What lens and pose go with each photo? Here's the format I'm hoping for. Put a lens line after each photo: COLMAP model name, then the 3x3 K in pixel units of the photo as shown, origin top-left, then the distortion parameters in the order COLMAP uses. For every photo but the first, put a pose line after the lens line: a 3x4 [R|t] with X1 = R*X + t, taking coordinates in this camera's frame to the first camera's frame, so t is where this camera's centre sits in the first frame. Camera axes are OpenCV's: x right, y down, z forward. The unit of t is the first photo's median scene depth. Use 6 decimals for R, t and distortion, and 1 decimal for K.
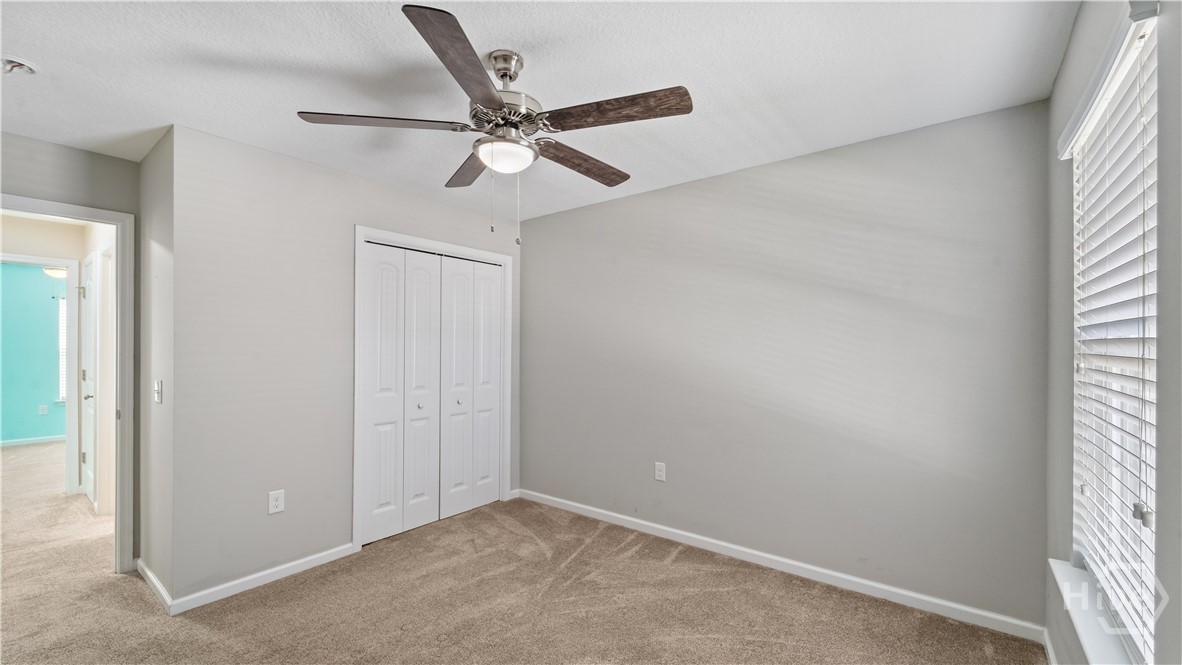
lens RADIAL K [[477.4, 0, 595.1], [0, 477.4, 345.2], [0, 0, 1]] dist [-0.000532, 0.000141]
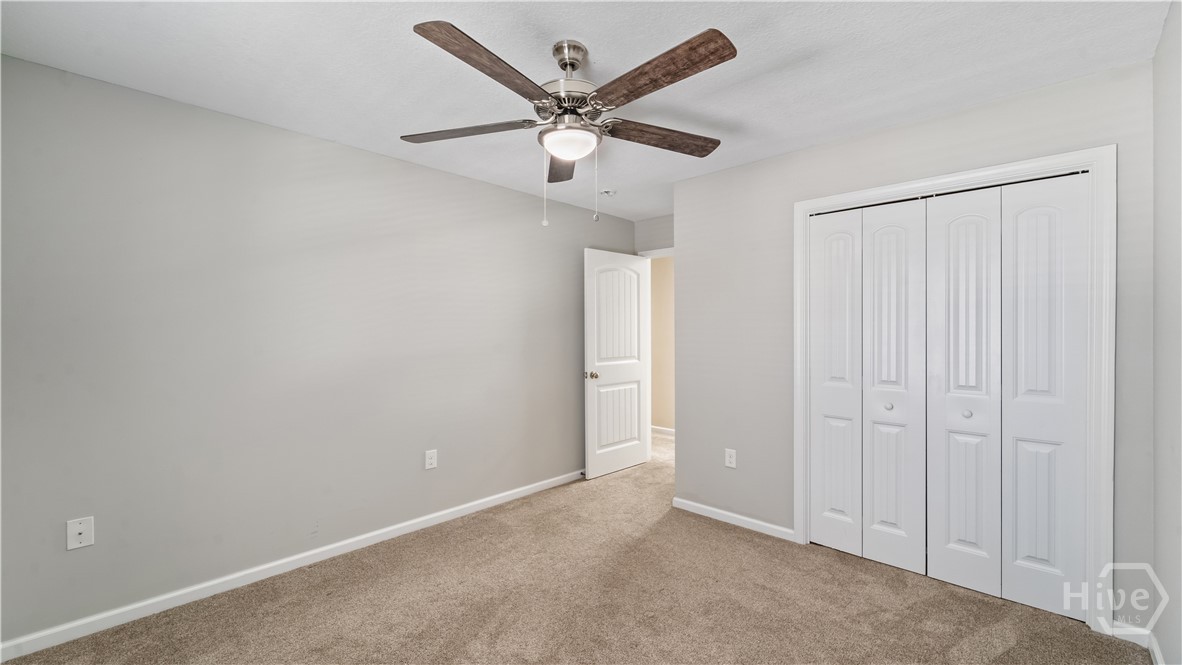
lens RADIAL K [[477.4, 0, 594.3], [0, 477.4, 331.6], [0, 0, 1]] dist [-0.000532, 0.000141]
pose [[-0.119656, -0.003230, -0.992810, 0.471399], [0.005915, 0.999975, -0.003966, 0.008291], [0.992798, -0.006347, -0.119633, 0.663440]]
